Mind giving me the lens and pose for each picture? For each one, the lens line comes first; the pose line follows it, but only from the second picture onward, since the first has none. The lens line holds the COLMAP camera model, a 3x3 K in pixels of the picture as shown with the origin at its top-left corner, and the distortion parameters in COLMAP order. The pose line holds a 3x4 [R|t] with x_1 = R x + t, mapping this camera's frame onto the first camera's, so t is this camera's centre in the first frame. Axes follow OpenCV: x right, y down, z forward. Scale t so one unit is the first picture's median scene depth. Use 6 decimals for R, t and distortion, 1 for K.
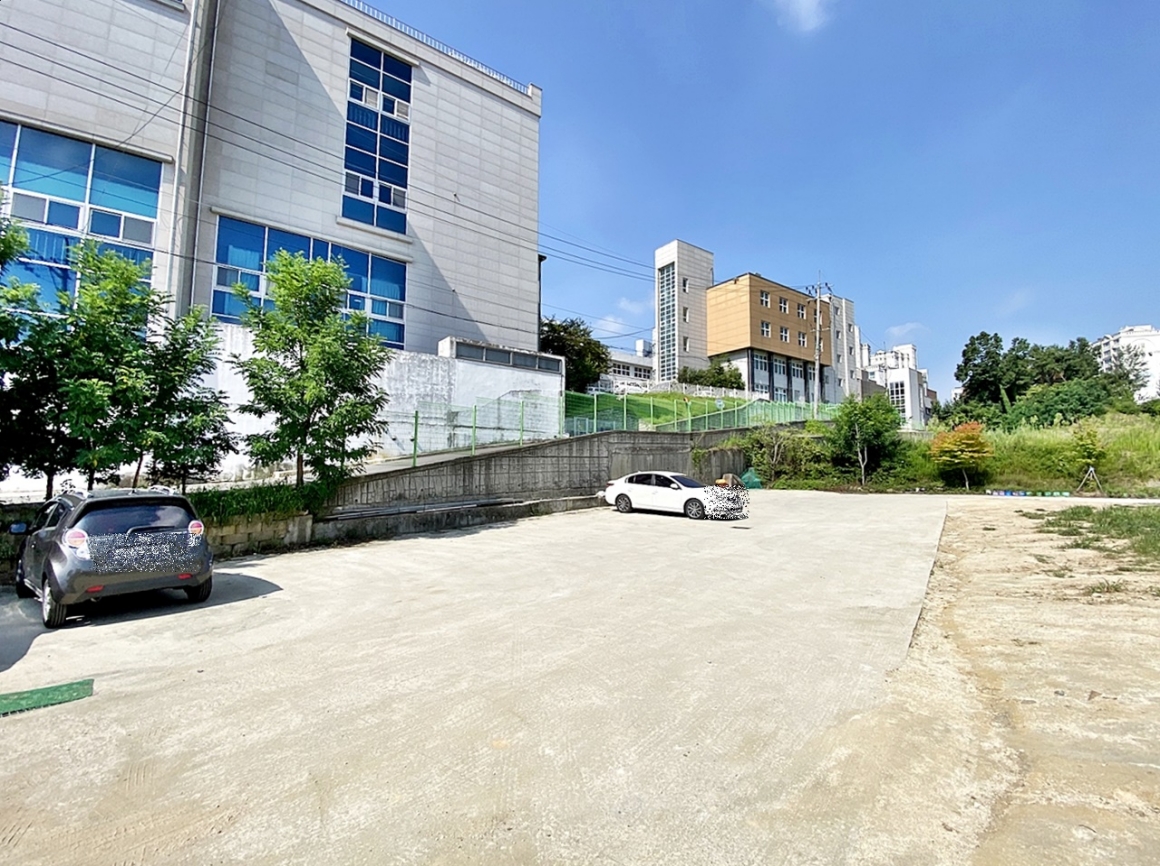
lens RADIAL K [[509.8, 0, 584.7], [0, 509.8, 430.4], [0, 0, 1]] dist [0.020402, -0.020670]
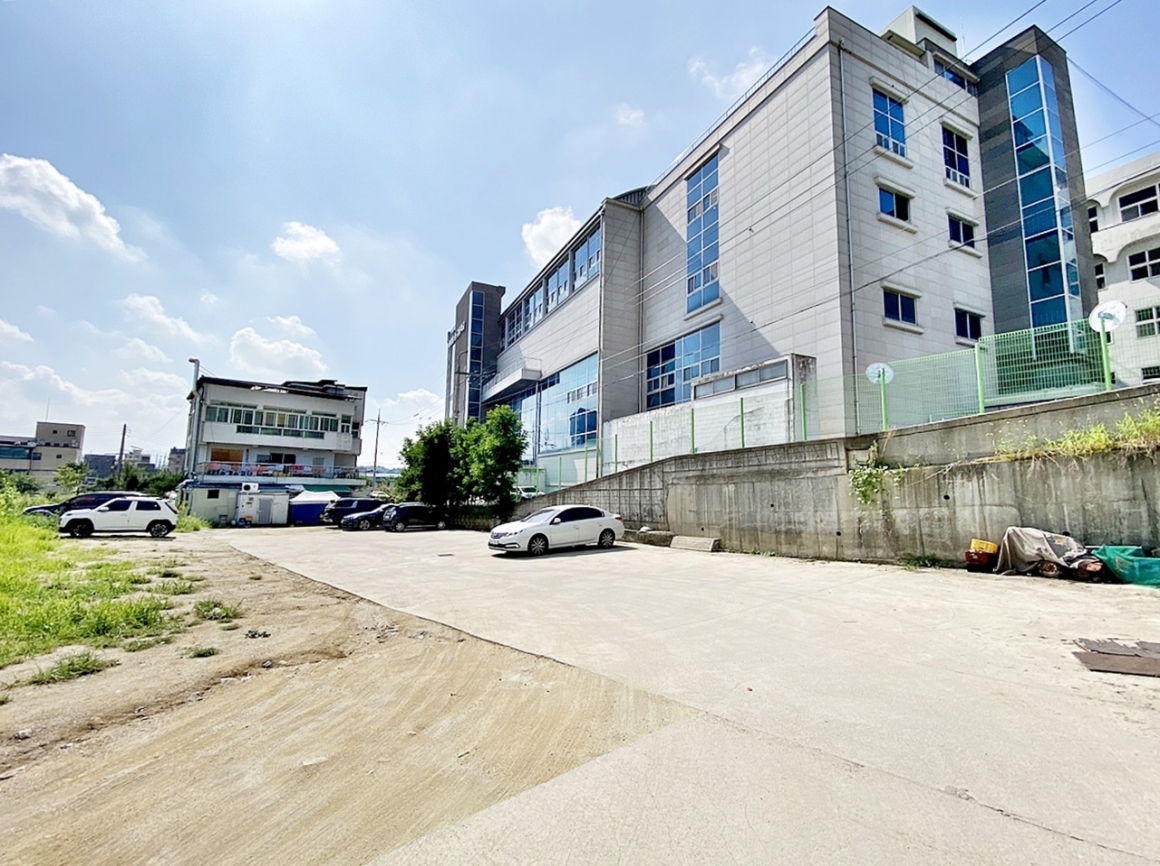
lens RADIAL K [[509.8, 0, 584.7], [0, 509.8, 430.4], [0, 0, 1]] dist [0.020402, -0.020670]
pose [[-0.215167, -0.118795, -0.969325, 0.341208], [0.069716, 0.988173, -0.136580, 0.022987], [0.974086, -0.096965, -0.204340, 0.384191]]
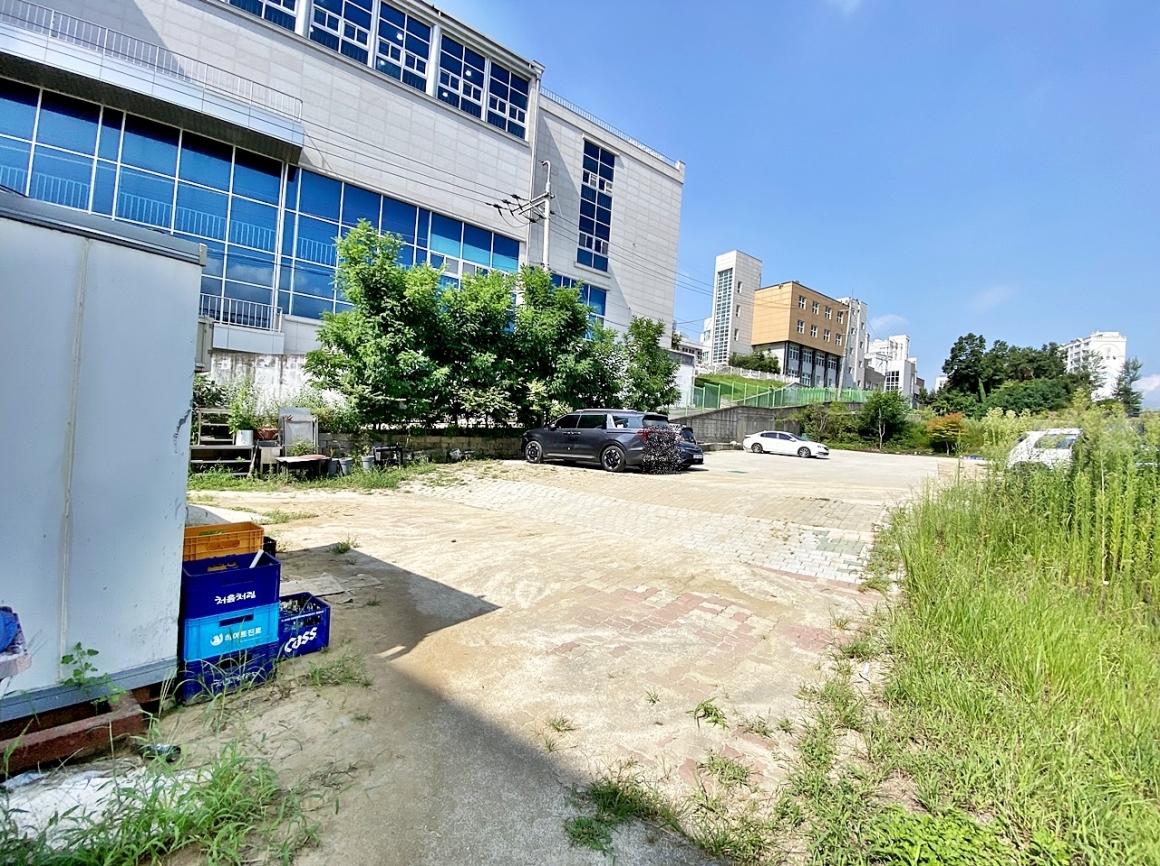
lens RADIAL K [[472.5, 0, 580.0], [0, 472.5, 433.0], [0, 0, 1]] dist [0.008291, -0.015269]
pose [[0.998091, 0.060674, -0.011557, -0.162767], [-0.059436, 0.994393, 0.087467, -0.005254], [0.016799, -0.086614, 0.996100, -0.203350]]
